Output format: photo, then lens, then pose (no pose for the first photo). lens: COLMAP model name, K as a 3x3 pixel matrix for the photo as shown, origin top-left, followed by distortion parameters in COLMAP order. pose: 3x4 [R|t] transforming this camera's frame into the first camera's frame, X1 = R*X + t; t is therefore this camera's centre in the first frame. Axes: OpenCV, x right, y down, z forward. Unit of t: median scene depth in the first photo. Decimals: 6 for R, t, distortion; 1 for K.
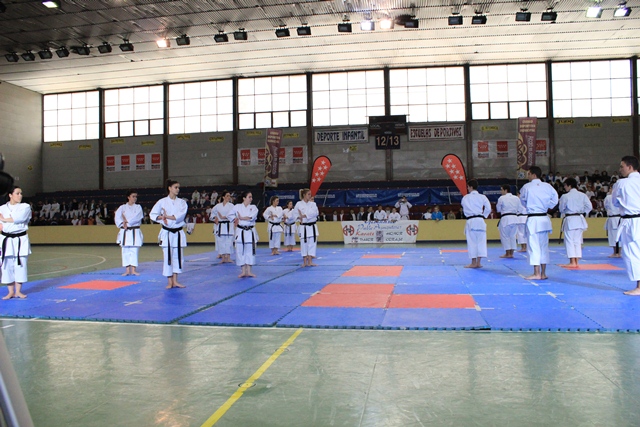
lens RADIAL K [[528.3, 0, 320.0], [0, 528.3, 213.5], [0, 0, 1]] dist [-0.170489, 0.157592]
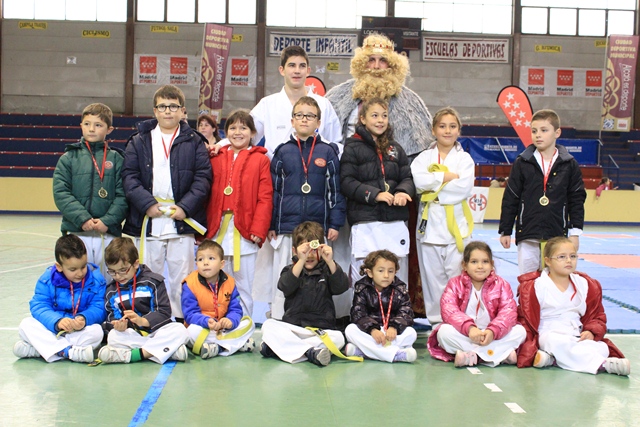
lens RADIAL K [[873.5, 0, 320.0], [0, 873.5, 213.5], [0, 0, 1]] dist [-0.060125, 0.120321]
pose [[0.973016, 0.028633, 0.228953, -0.181806], [-0.038310, 0.998546, 0.037936, 0.008816], [-0.227533, -0.045683, 0.972698, 0.009822]]
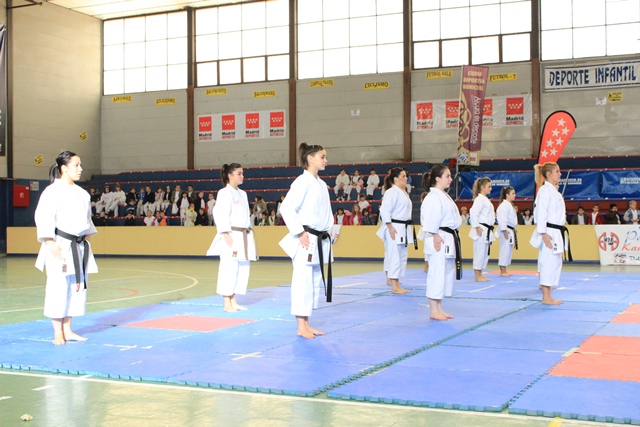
lens RADIAL K [[873.5, 0, 320.0], [0, 873.5, 213.5], [0, 0, 1]] dist [-0.060125, 0.120321]
pose [[0.968258, 0.010513, -0.249731, -0.009464], [-0.010256, 0.999945, 0.002332, 0.002357], [0.249742, 0.000303, 0.968312, 0.017184]]
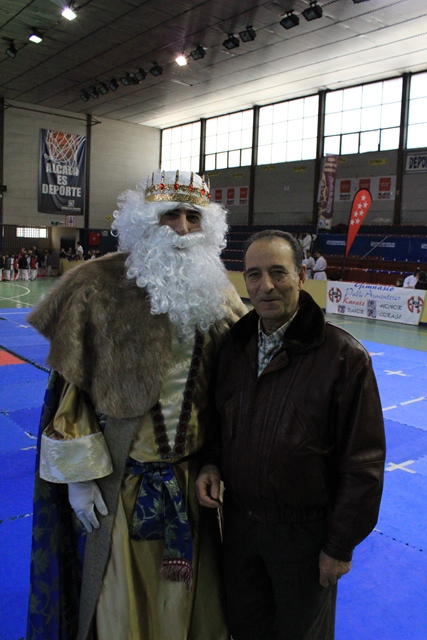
lens RADIAL K [[552.1, 0, 213.5], [0, 552.1, 320.0], [0, 0, 1]] dist [-0.177843, 0.182181]
pose [[0.767818, 0.130950, -0.627143, 0.289613], [-0.051661, 0.988356, 0.143123, -0.022768], [0.638582, -0.077493, 0.765642, 0.244521]]
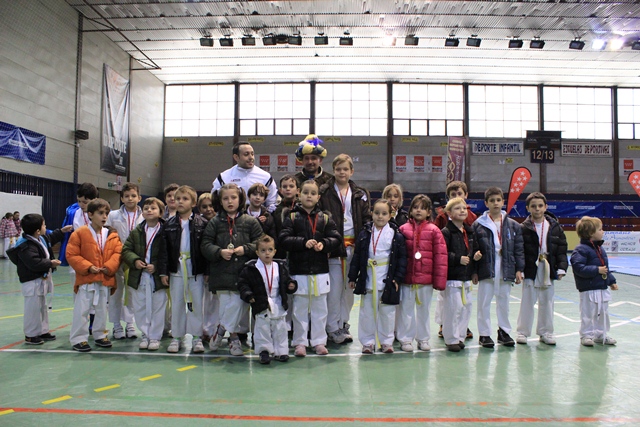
lens RADIAL K [[528.3, 0, 320.0], [0, 528.3, 213.5], [0, 0, 1]] dist [-0.170489, 0.157592]
pose [[0.990181, 0.027920, 0.136974, -0.445367], [-0.025116, 0.999439, -0.022157, 0.011237], [-0.137516, 0.018499, 0.990327, 0.055653]]
